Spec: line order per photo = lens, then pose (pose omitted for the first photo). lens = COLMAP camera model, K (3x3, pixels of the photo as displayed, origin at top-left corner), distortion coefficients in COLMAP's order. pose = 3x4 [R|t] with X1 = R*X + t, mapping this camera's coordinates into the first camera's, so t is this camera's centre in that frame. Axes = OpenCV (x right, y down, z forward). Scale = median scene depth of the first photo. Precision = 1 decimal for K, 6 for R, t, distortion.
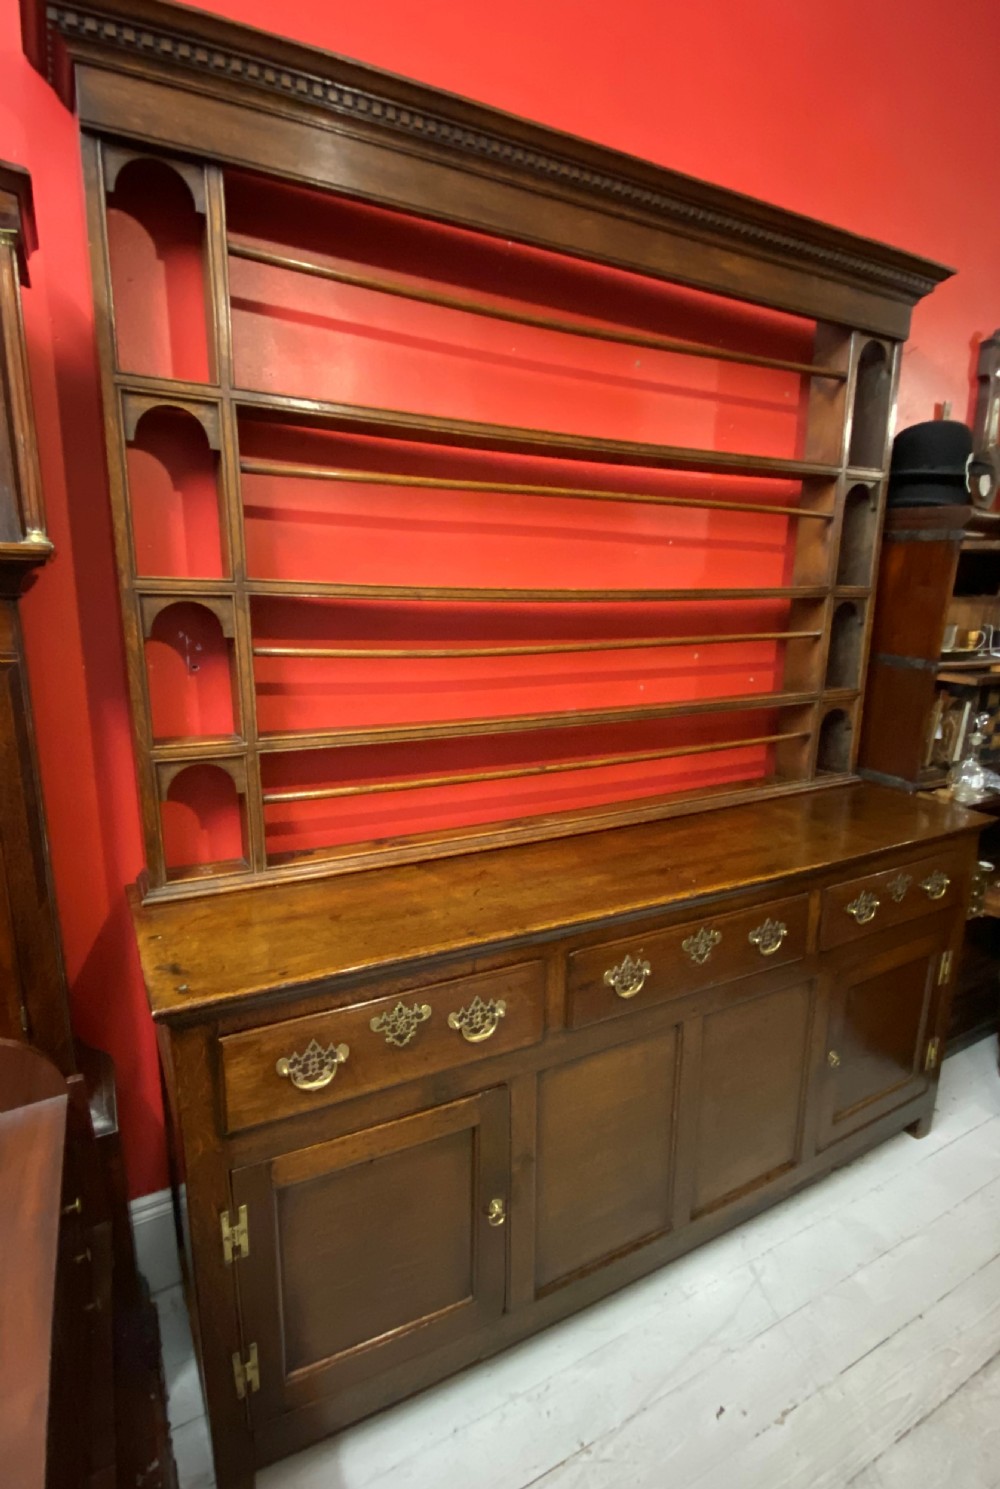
lens RADIAL K [[769.3, 0, 482.3], [0, 769.3, 764.1], [0, 0, 1]] dist [0.009242, -0.005857]
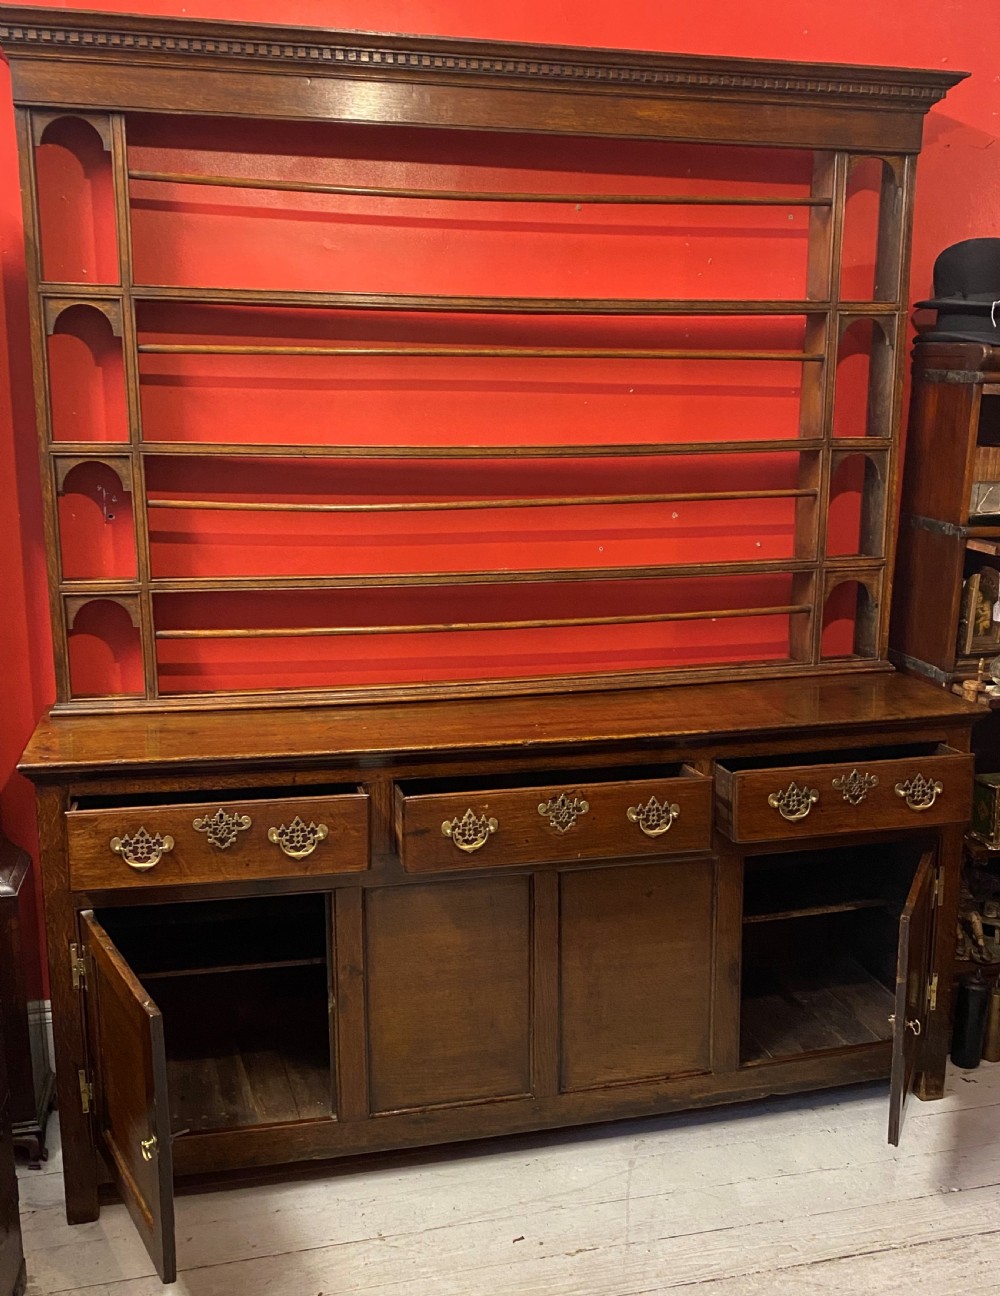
lens RADIAL K [[1282.4, 0, 510.5], [0, 1282.4, 678.8], [0, 0, 1]] dist [0.012889, 0.000000]
pose [[0.965655, 0.047617, -0.255428, 0.672550], [-0.050910, 0.998683, -0.006291, 0.093055], [0.254793, 0.019079, 0.966808, -0.663430]]
